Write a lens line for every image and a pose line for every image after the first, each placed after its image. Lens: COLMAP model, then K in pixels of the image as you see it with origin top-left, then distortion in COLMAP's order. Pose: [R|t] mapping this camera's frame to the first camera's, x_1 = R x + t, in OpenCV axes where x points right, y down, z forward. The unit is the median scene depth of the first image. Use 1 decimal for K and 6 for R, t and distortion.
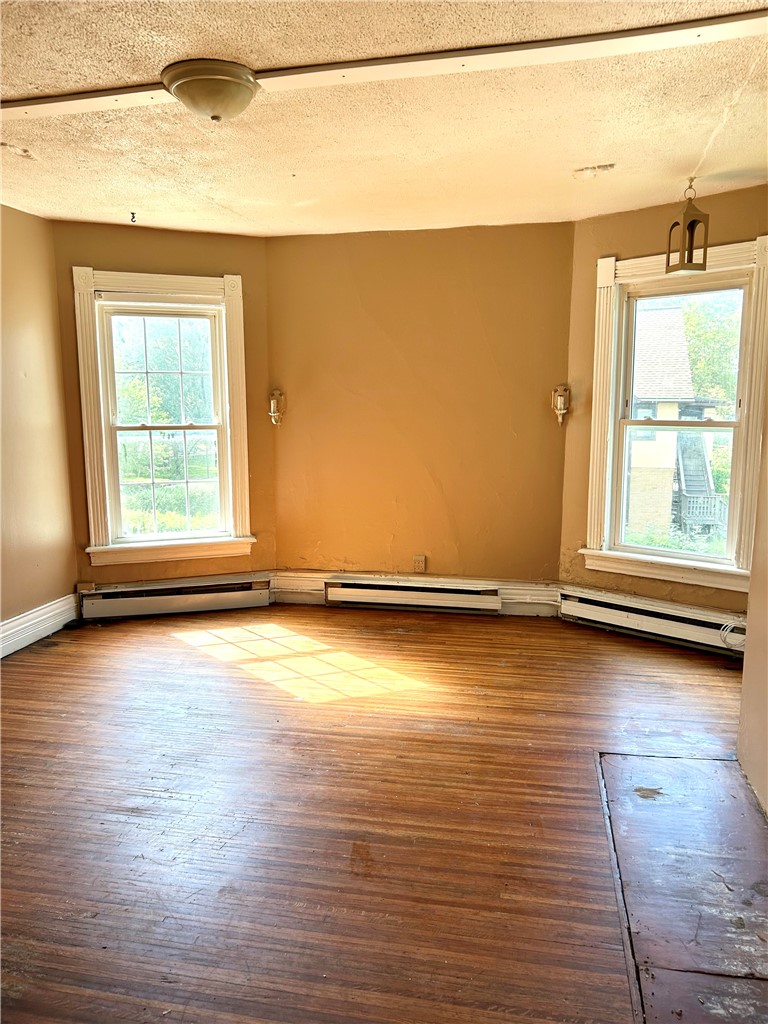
lens RADIAL K [[776.8, 0, 385.0], [0, 776.8, 512.5], [0, 0, 1]] dist [0.026233, -0.010043]
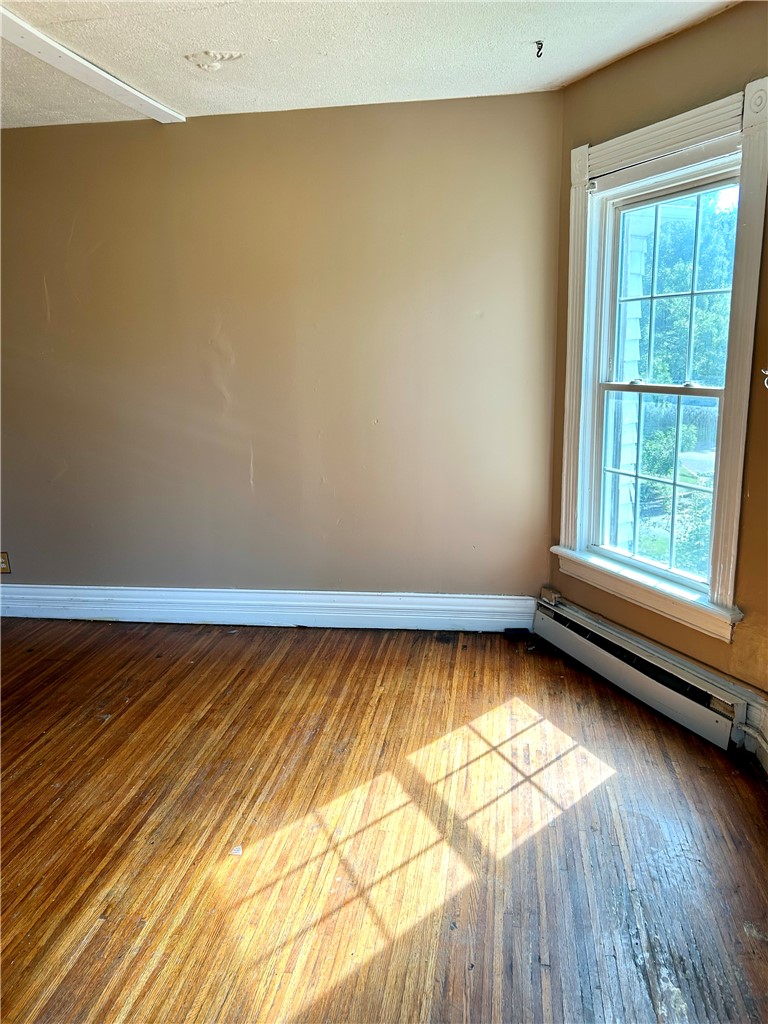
lens RADIAL K [[776.8, 0, 386.7], [0, 776.8, 514.3], [0, 0, 1]] dist [0.026233, -0.010043]
pose [[0.060626, 0.214669, -0.974804, 0.322315], [-0.131710, 0.969781, 0.205371, -0.114459], [0.989433, 0.115940, 0.087068, 0.771567]]
